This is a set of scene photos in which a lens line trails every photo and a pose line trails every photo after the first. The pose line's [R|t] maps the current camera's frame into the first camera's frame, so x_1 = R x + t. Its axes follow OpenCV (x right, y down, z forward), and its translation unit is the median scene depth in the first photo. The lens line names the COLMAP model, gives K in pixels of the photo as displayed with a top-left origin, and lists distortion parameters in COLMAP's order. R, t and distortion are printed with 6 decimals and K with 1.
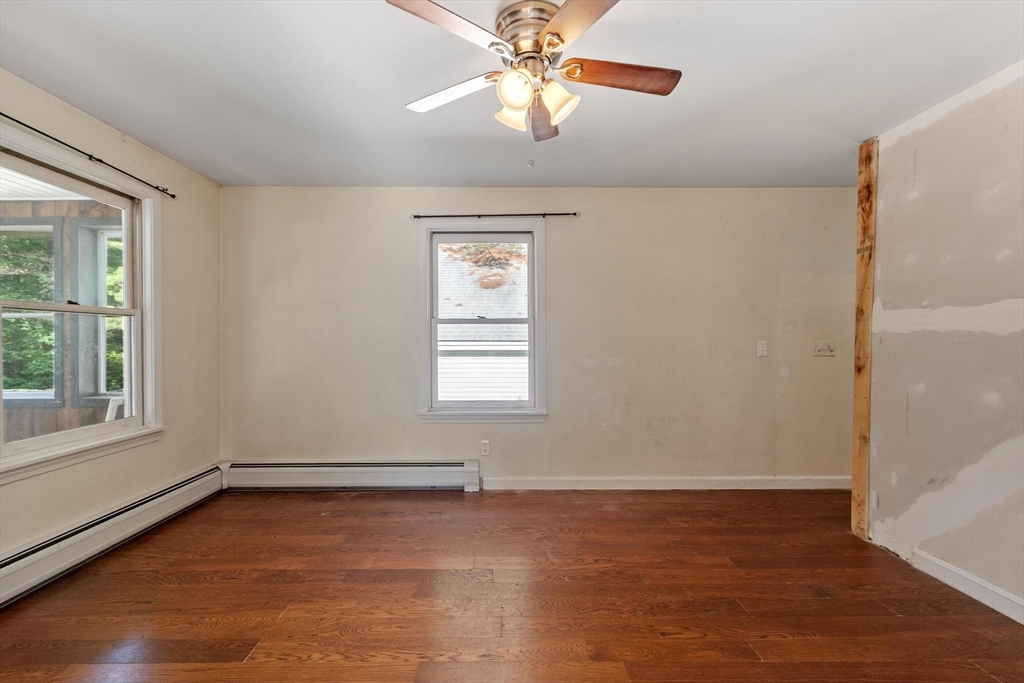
lens RADIAL K [[449.3, 0, 501.5], [0, 449.3, 344.2], [0, 0, 1]] dist [0.002298, -0.001549]
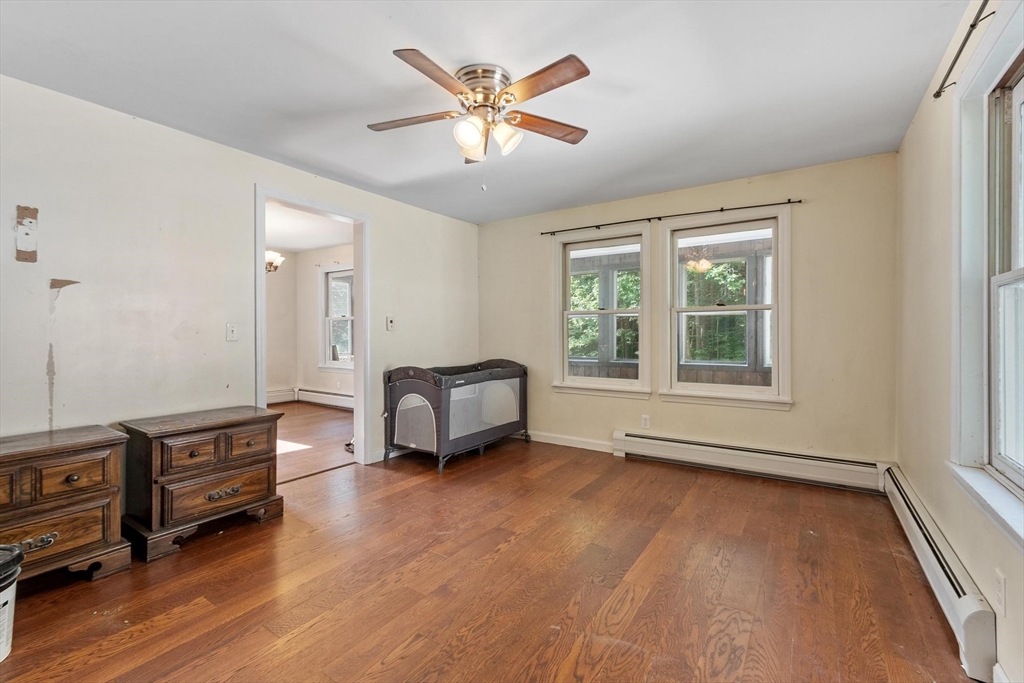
lens RADIAL K [[449.3, 0, 512.9], [0, 449.3, 332.8], [0, 0, 1]] dist [0.002298, -0.001549]
pose [[-0.547012, 0.002523, -0.837121, 0.744217], [-0.000892, 0.999993, 0.003597, 0.001309], [0.837124, 0.002714, -0.547006, 1.202114]]
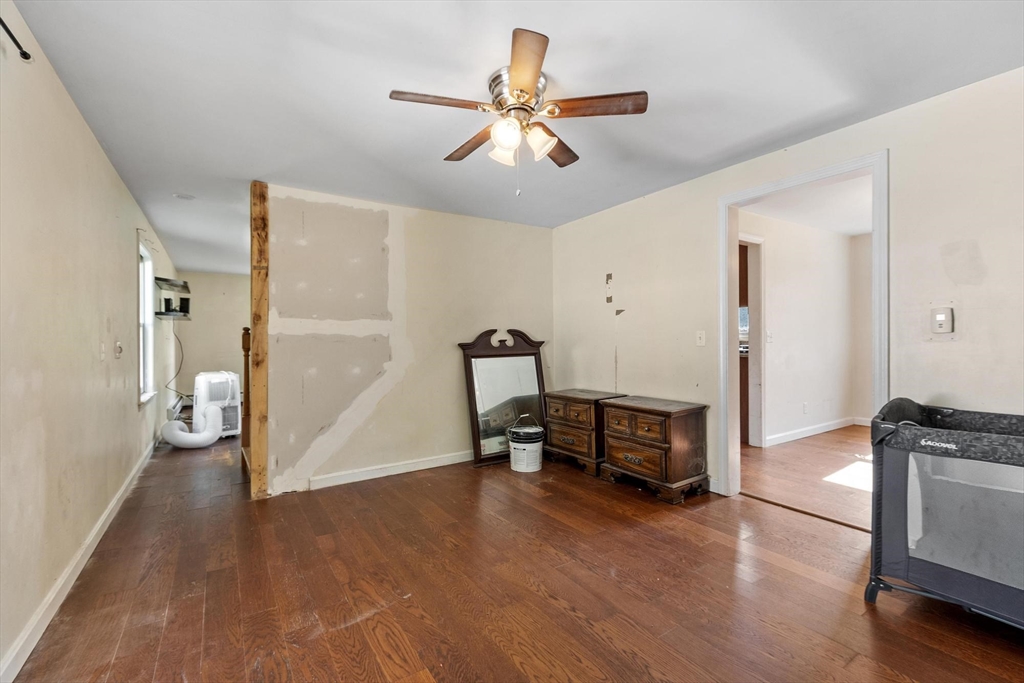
lens RADIAL K [[449.3, 0, 507.7], [0, 449.3, 343.4], [0, 0, 1]] dist [0.002298, -0.001549]
pose [[-0.543712, 0.001261, 0.839271, -0.650427], [0.013970, 0.999874, 0.007548, 0.000632], [-0.839155, 0.015829, -0.543662, 1.159049]]
